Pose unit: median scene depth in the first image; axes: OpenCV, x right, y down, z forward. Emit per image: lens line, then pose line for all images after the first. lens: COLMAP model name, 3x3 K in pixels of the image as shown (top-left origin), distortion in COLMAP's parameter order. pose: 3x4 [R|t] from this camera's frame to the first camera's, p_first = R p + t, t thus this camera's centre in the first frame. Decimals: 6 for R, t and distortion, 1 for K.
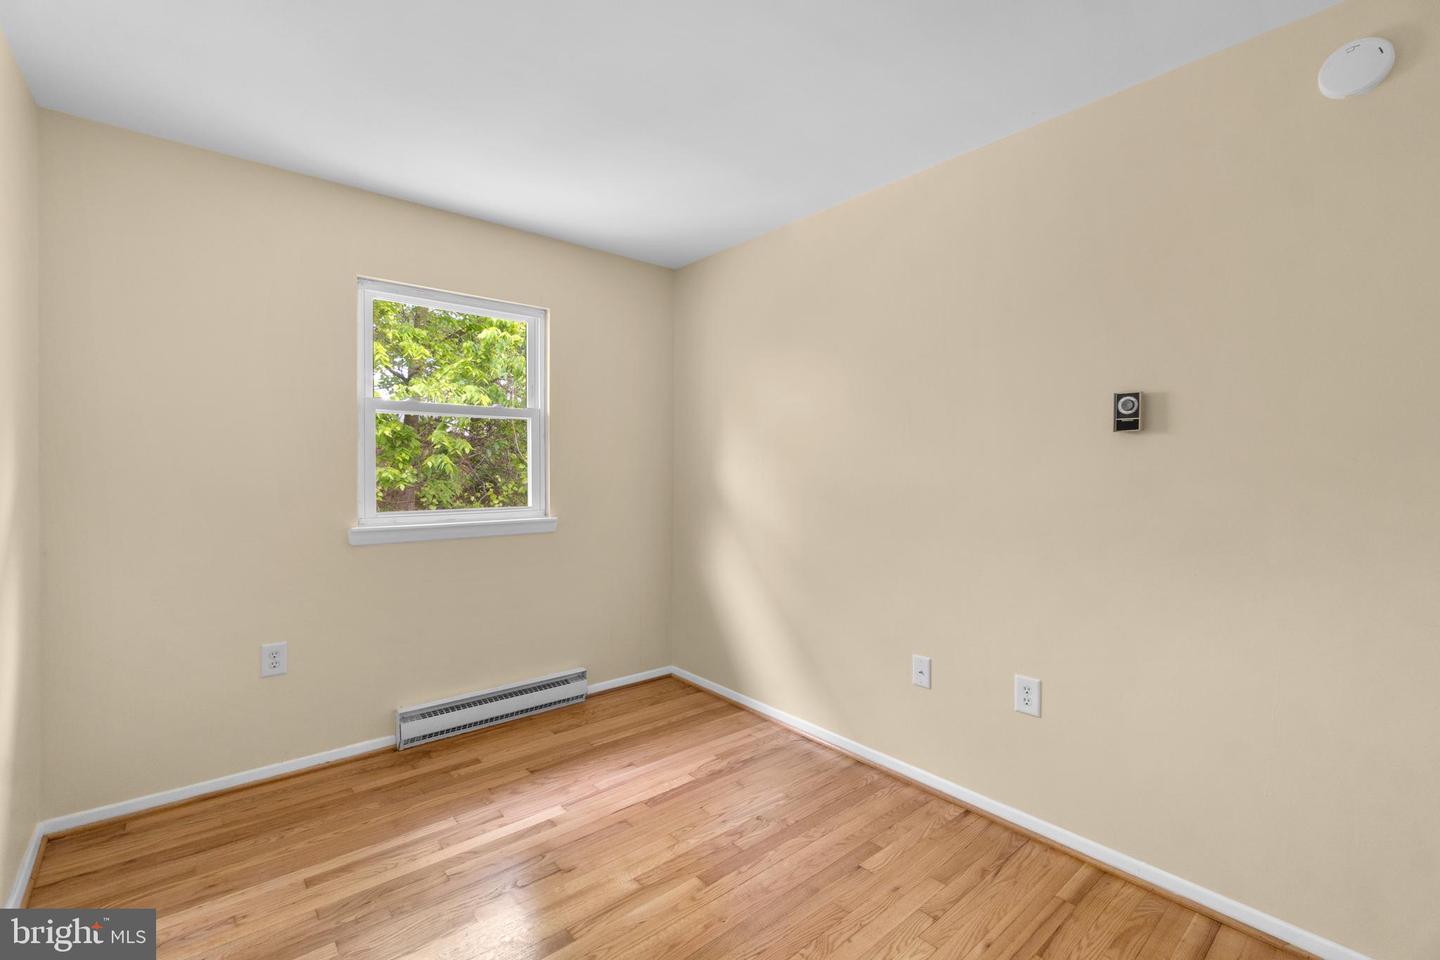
lens RADIAL K [[625.4, 0, 714.8], [0, 625.4, 468.9], [0, 0, 1]] dist [-0.004037, 0.001310]
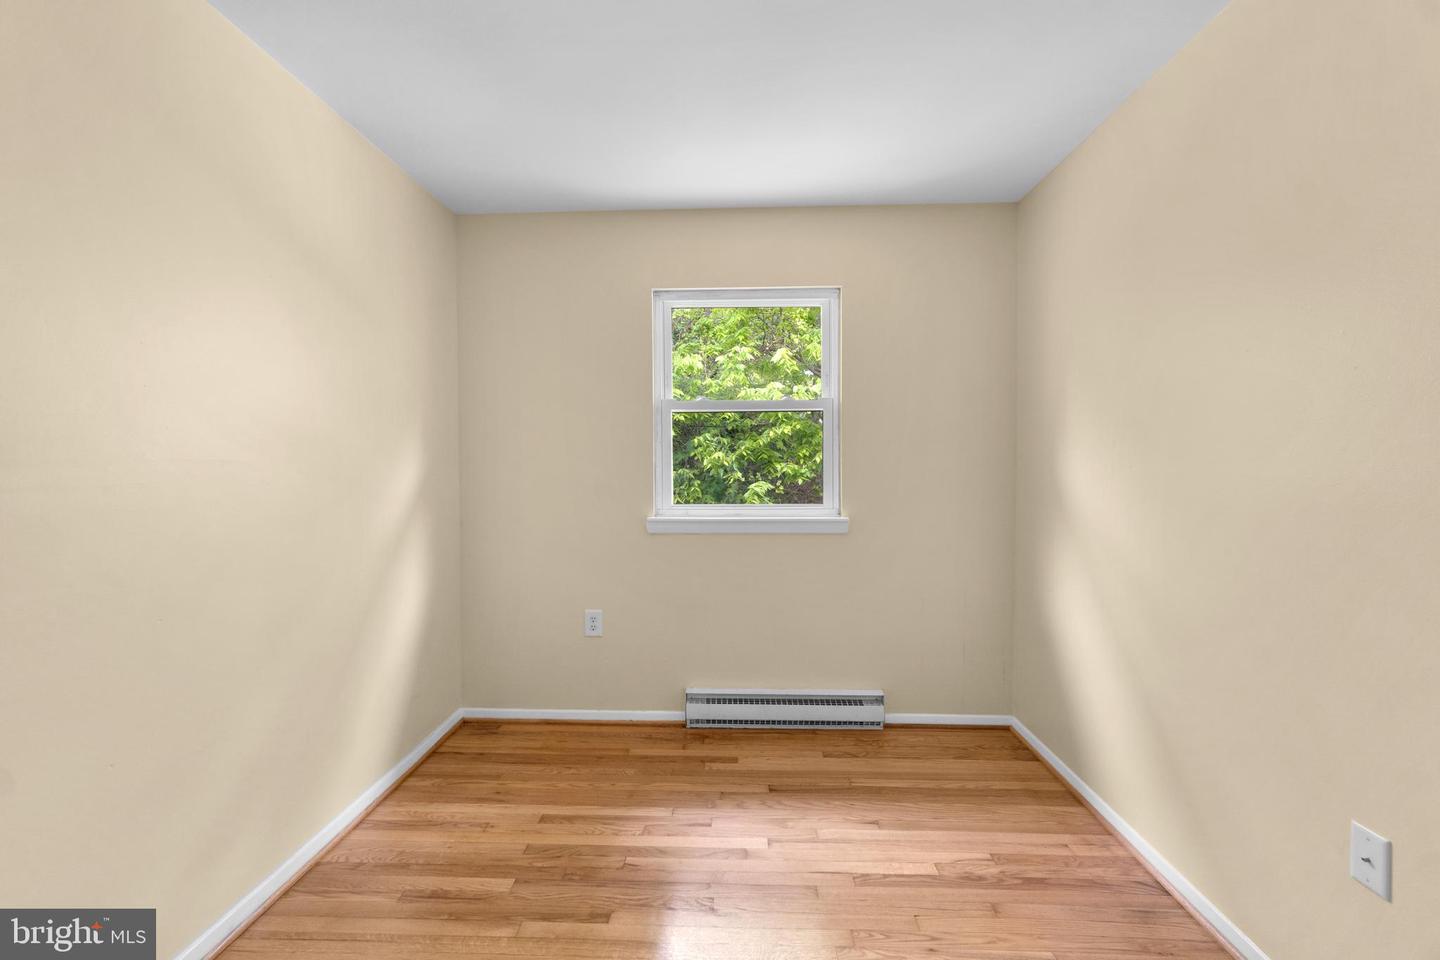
lens RADIAL K [[629.6, 0, 719.7], [0, 629.6, 472.2], [0, 0, 1]] dist [-0.002413, 0.000975]
pose [[0.737376, 0.004246, -0.675470, 0.269303], [0.003506, 0.999943, 0.010113, 0.003131], [0.675474, -0.009825, 0.737319, 0.254477]]
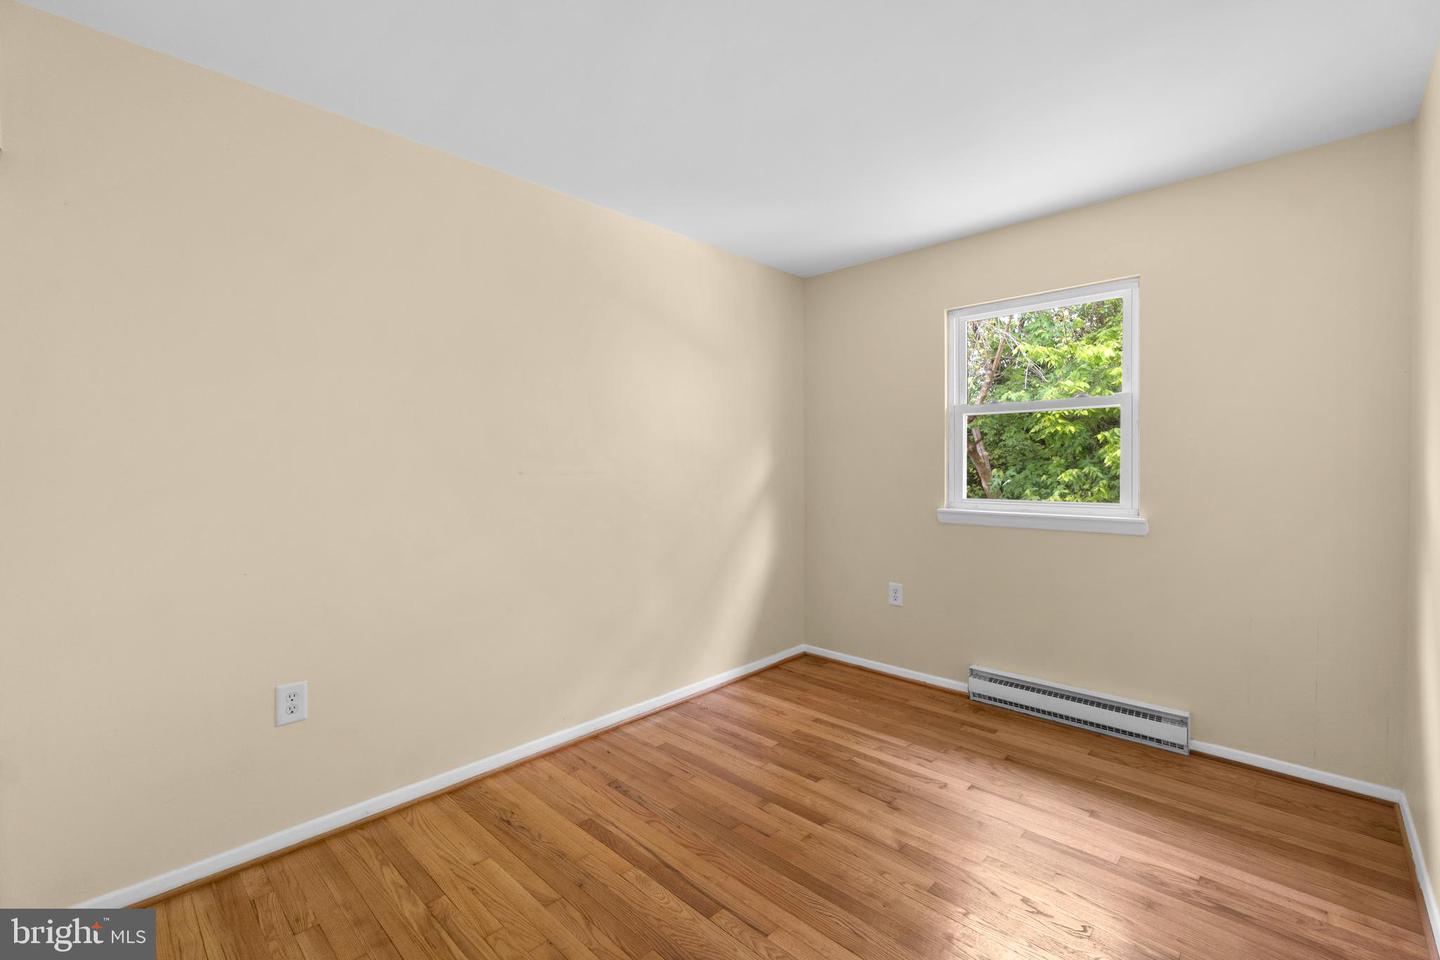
lens RADIAL K [[625.4, 0, 714.8], [0, 625.4, 468.9], [0, 0, 1]] dist [-0.004037, 0.001310]
pose [[0.097010, 0.006712, -0.995261, 0.647917], [0.001039, 0.999976, 0.006845, 0.002894], [0.995283, -0.001698, 0.097001, 0.409947]]
